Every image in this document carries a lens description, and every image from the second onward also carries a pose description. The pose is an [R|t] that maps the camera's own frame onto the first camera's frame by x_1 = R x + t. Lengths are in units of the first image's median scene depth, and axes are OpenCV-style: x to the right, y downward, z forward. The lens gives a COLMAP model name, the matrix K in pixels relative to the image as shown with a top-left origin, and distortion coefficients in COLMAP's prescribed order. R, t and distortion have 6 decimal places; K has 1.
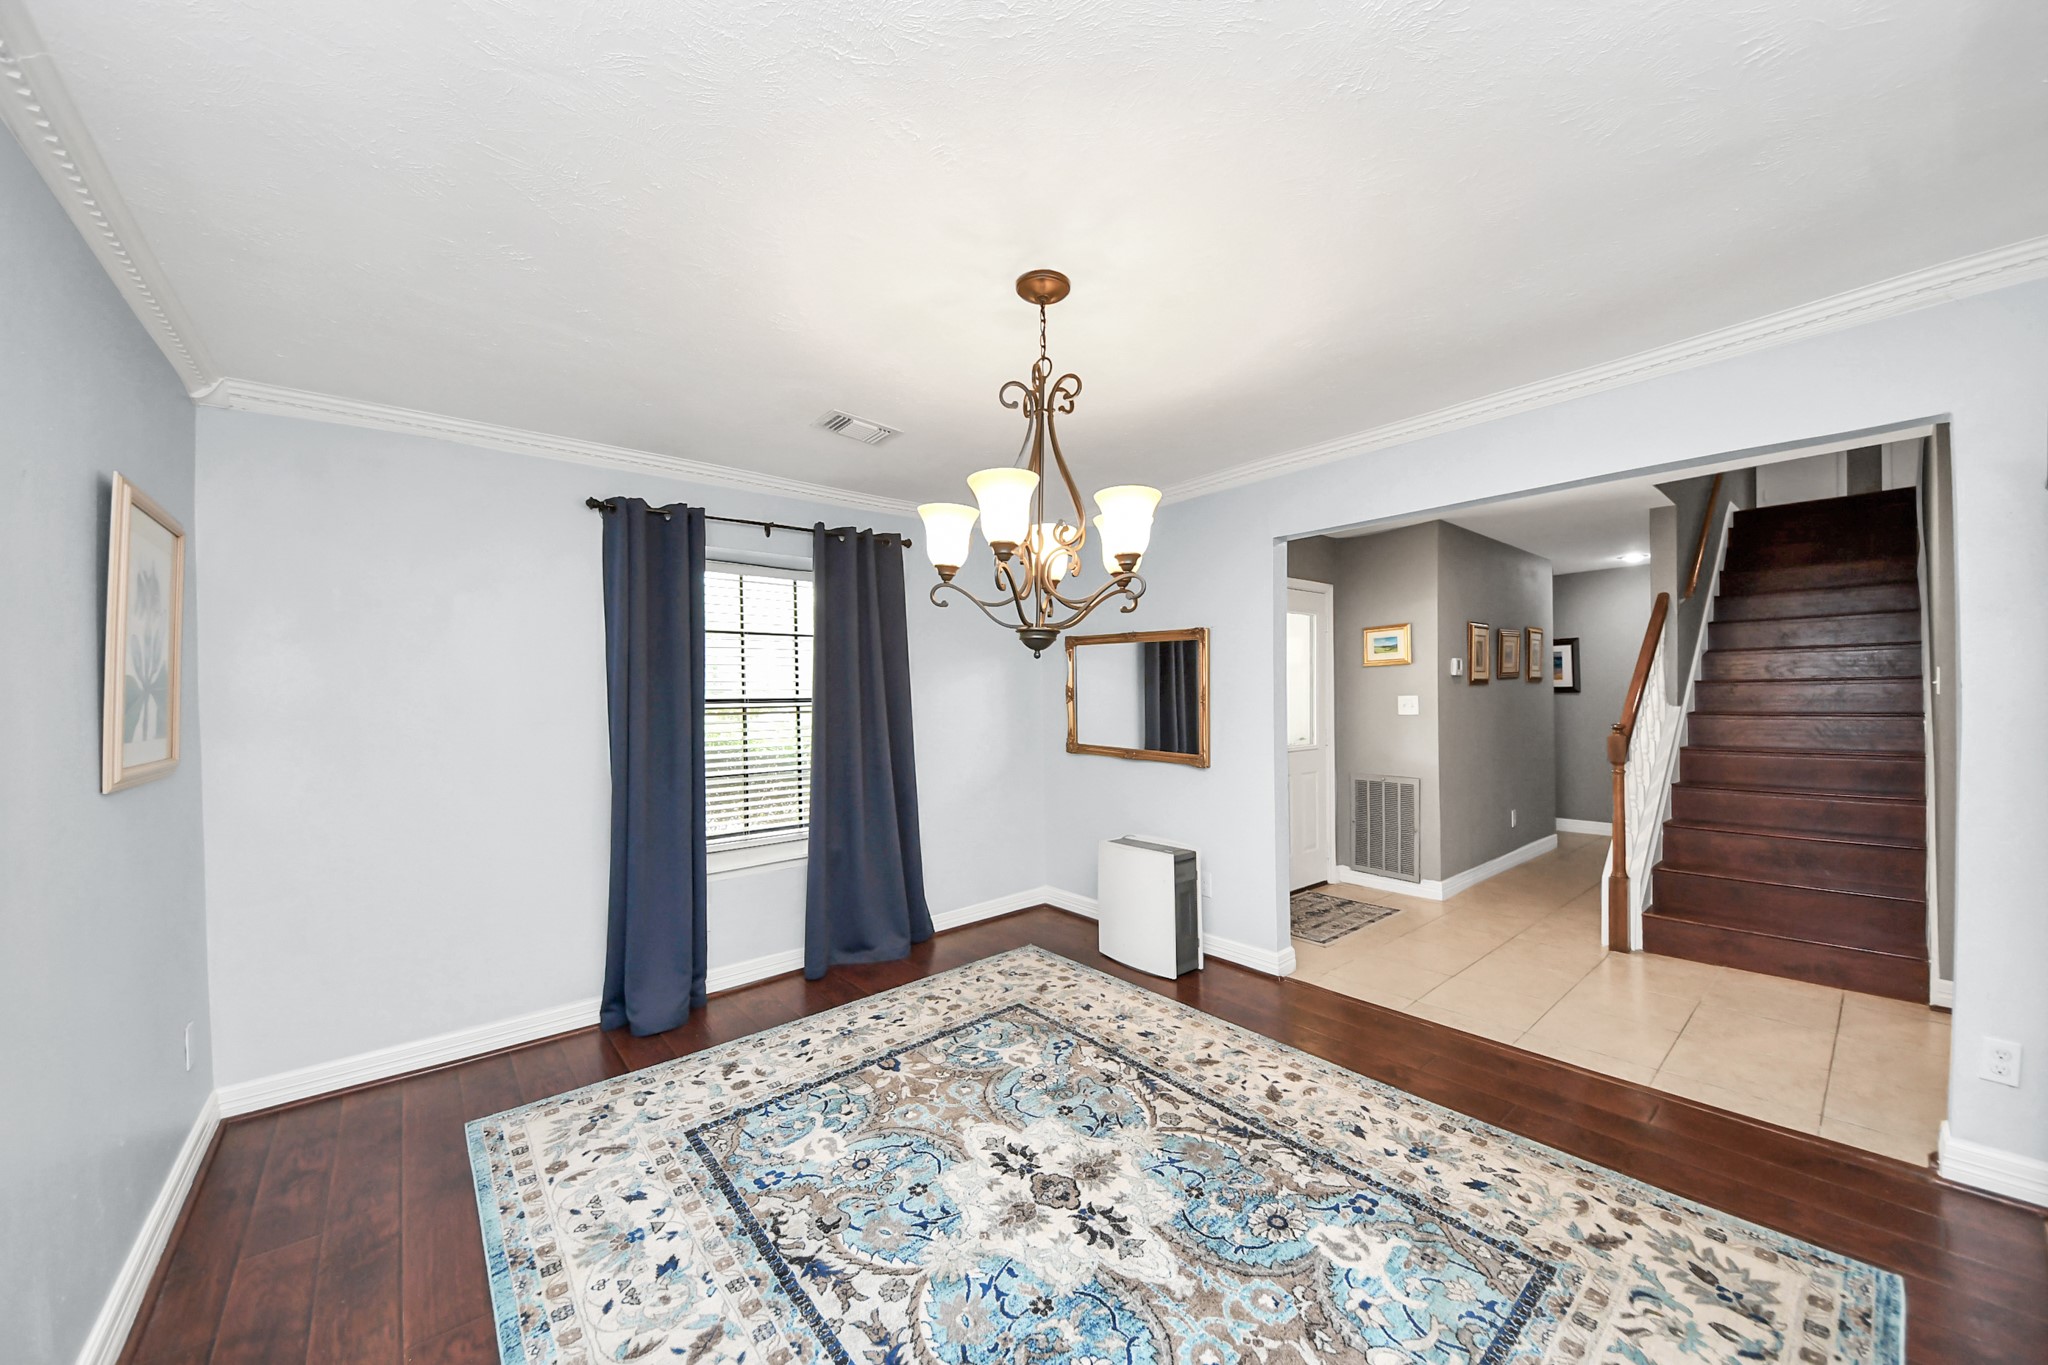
lens RADIAL K [[745.2, 0, 1008.5], [0, 745.2, 702.6], [0, 0, 1]] dist [0.003014, -0.007683]
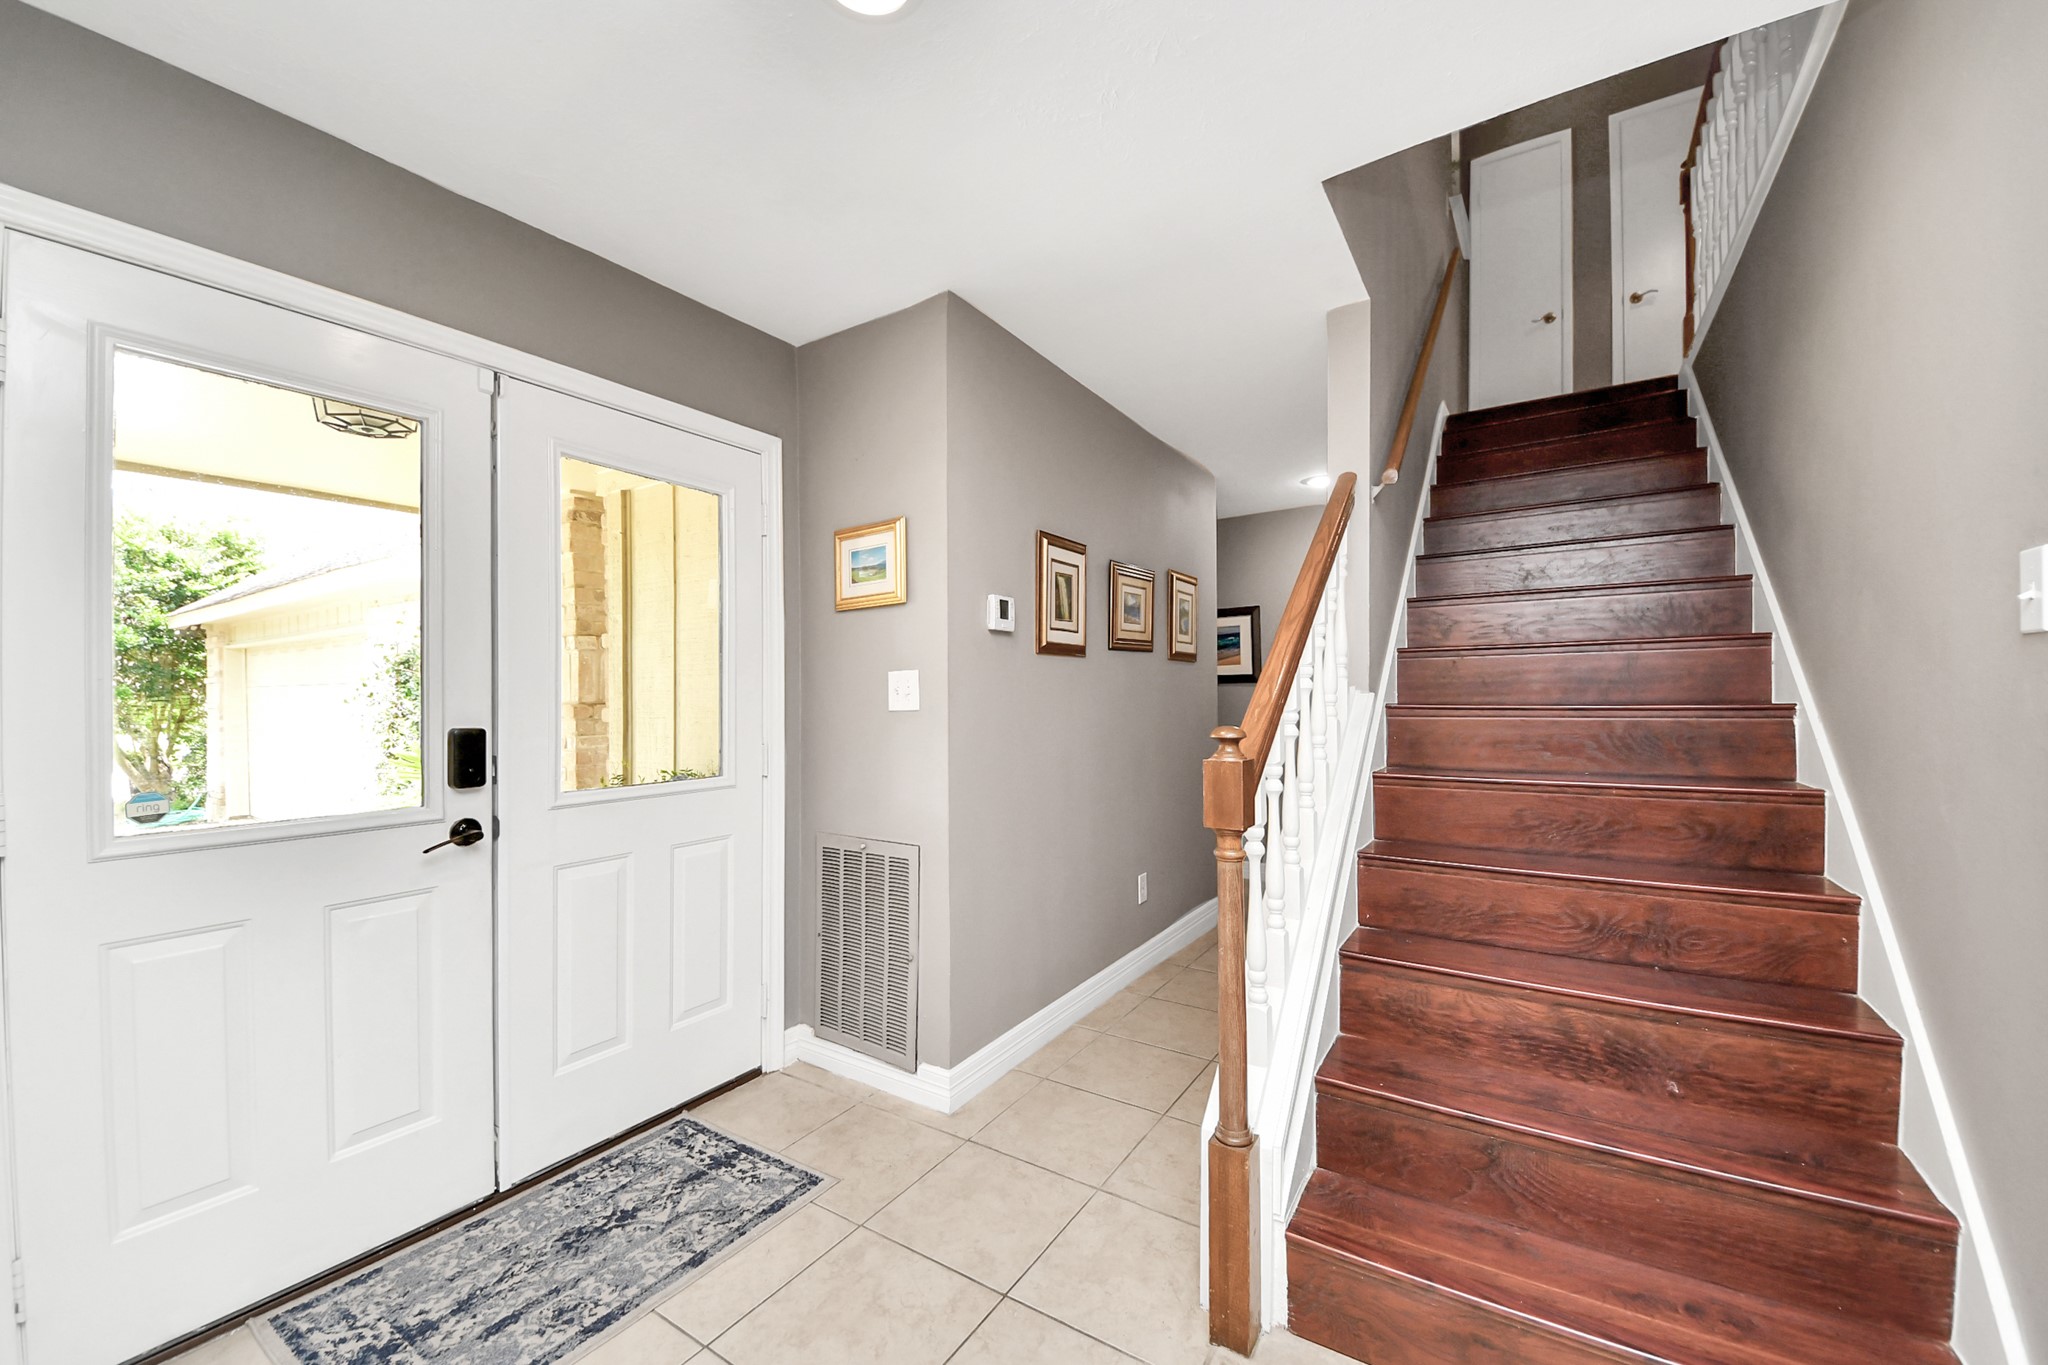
lens RADIAL K [[779.5, 0, 1025.6], [0, 779.5, 695.1], [0, 0, 1]] dist [-0.010197, -0.001864]
pose [[0.956011, 0.008818, 0.293199, 0.479537], [-0.002231, 0.999738, -0.022792, 0.018232], [-0.293323, 0.021135, 0.955780, 0.518365]]
